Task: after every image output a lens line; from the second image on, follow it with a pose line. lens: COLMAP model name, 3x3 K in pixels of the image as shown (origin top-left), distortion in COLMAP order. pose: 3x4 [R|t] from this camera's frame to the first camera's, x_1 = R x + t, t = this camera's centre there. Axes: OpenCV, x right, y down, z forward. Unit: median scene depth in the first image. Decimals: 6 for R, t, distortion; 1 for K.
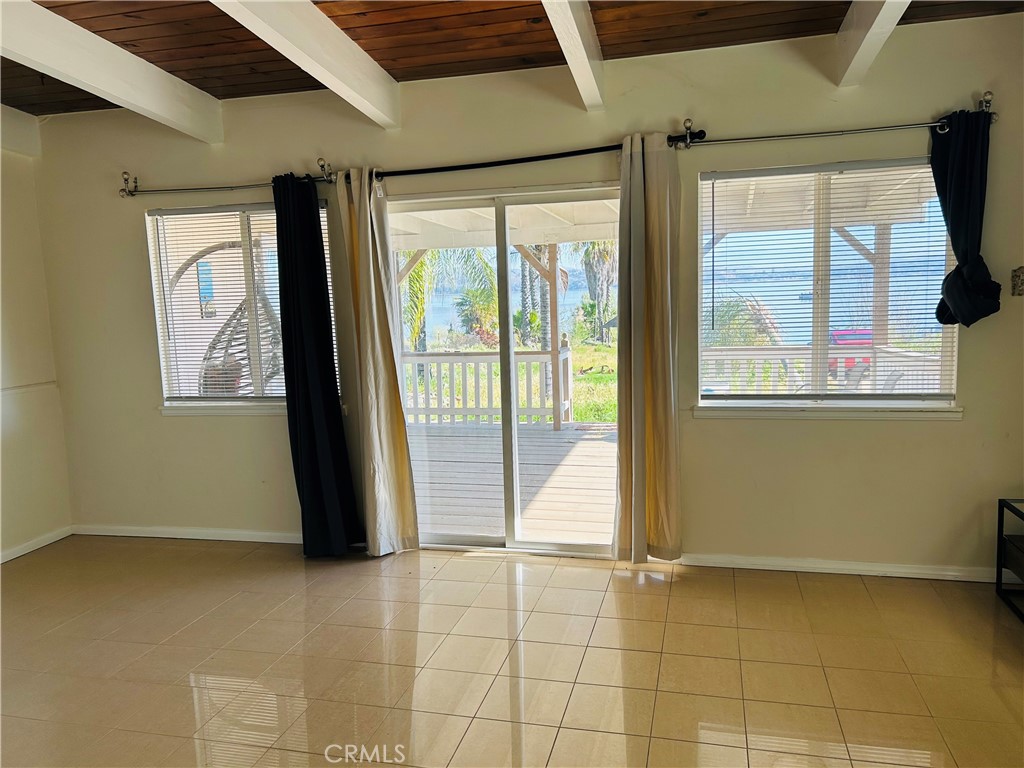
lens RADIAL K [[775.9, 0, 513.0], [0, 775.9, 381.4], [0, 0, 1]] dist [-0.001616, -0.013202]
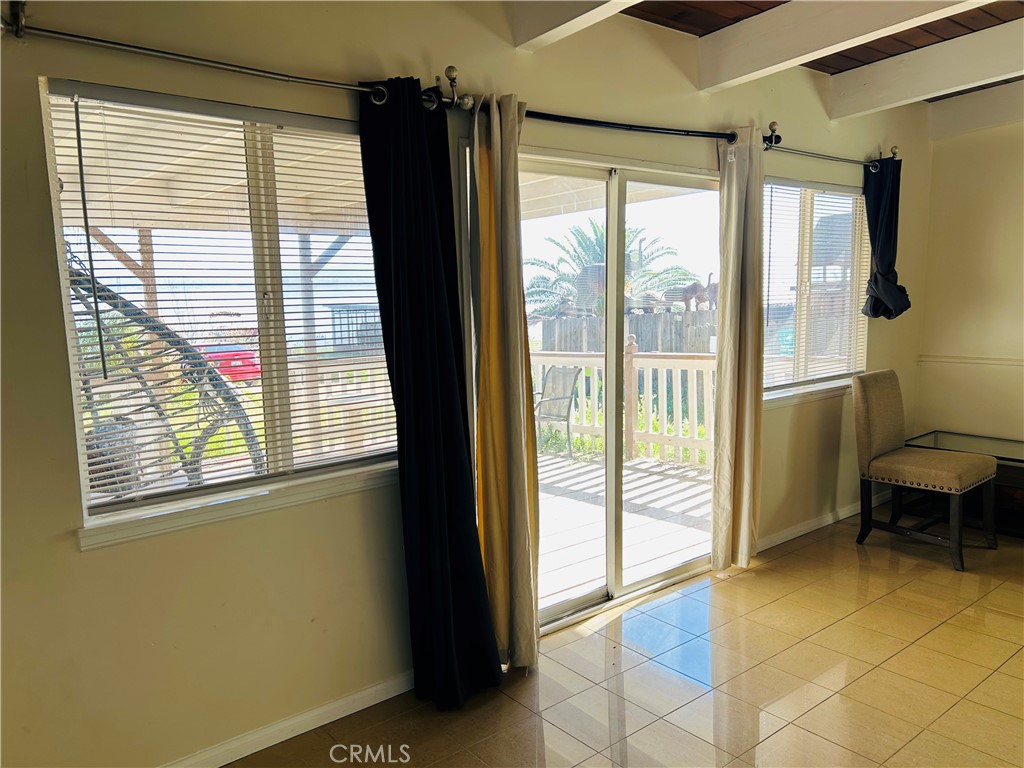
lens RADIAL K [[775.9, 0, 510.3], [0, 775.9, 390.2], [0, 0, 1]] dist [-0.001616, -0.013202]
pose [[0.598006, -0.083272, 0.797154, -0.750933], [0.088200, 0.995385, 0.037815, -0.048902], [-0.796624, 0.047695, 0.602591, 0.611269]]
